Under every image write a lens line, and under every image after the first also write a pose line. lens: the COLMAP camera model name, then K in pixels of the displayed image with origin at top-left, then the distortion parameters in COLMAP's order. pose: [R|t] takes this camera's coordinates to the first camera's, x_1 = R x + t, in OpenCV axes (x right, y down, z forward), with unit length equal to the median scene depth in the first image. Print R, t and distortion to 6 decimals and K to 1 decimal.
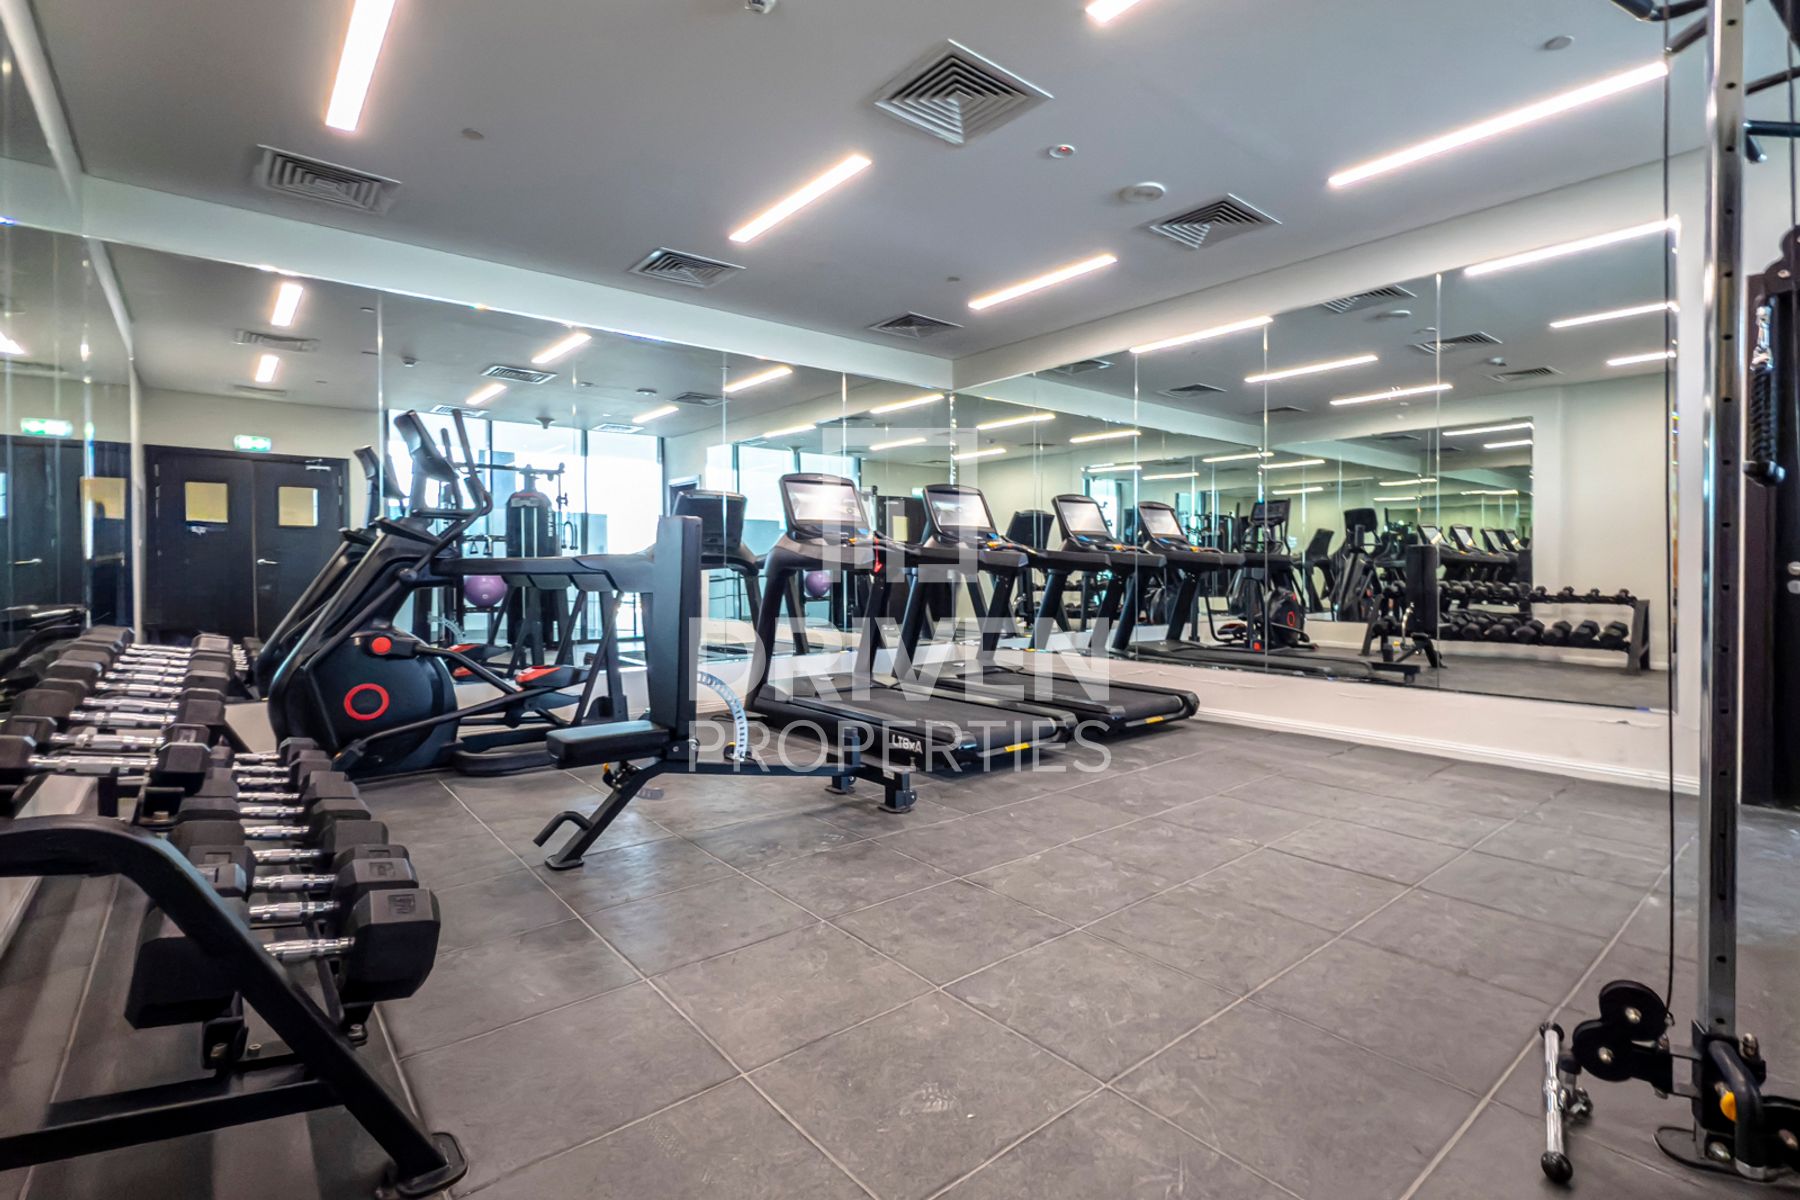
lens RADIAL K [[849.7, 0, 967.4], [0, 849.7, 569.5], [0, 0, 1]] dist [0.015837, -0.000008]
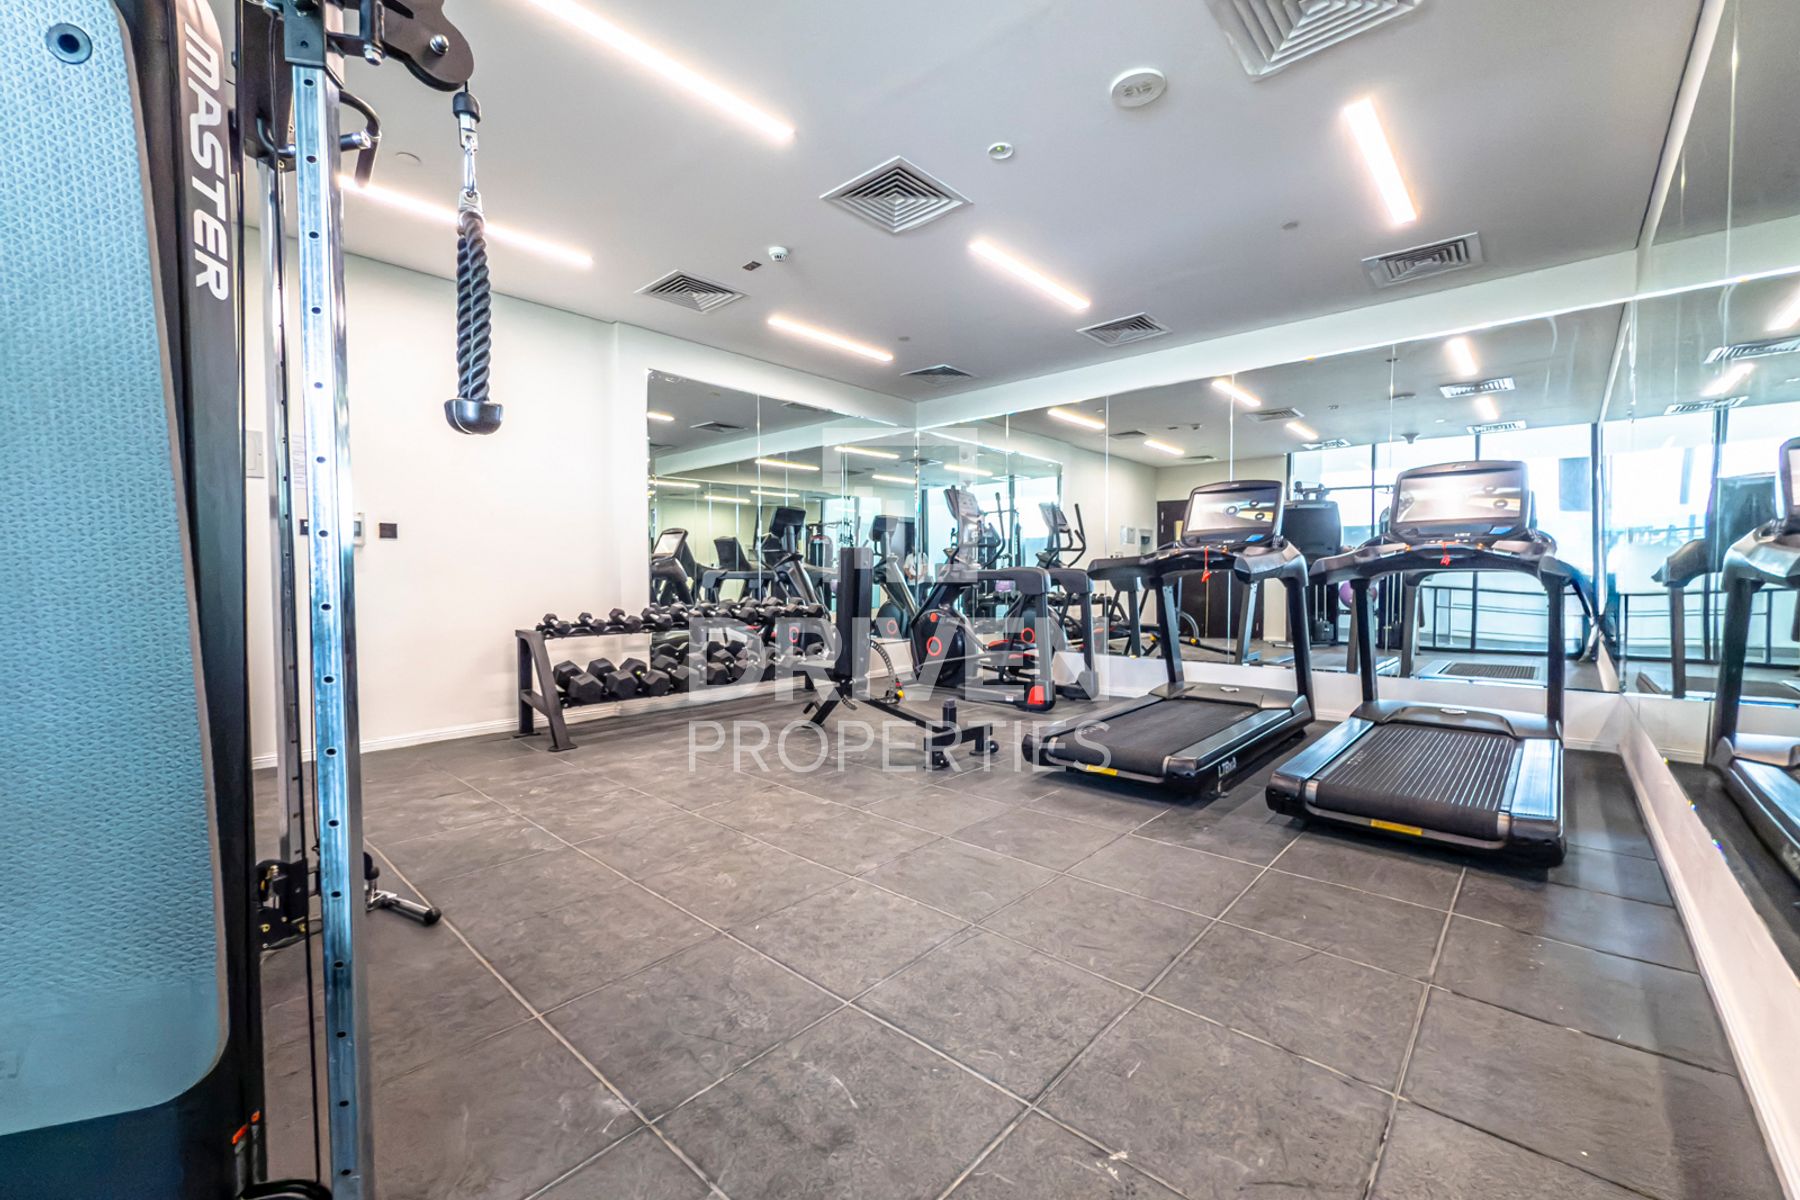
lens RADIAL K [[720.8, 0, 905.9], [0, 720.8, 601.0], [0, 0, 1]] dist [-0.011537, -0.000076]
pose [[0.102526, 0.034649, -0.994127, 1.201254], [-0.001531, 0.999397, 0.034675, -0.001924], [0.994729, -0.002034, 0.102517, 1.047137]]
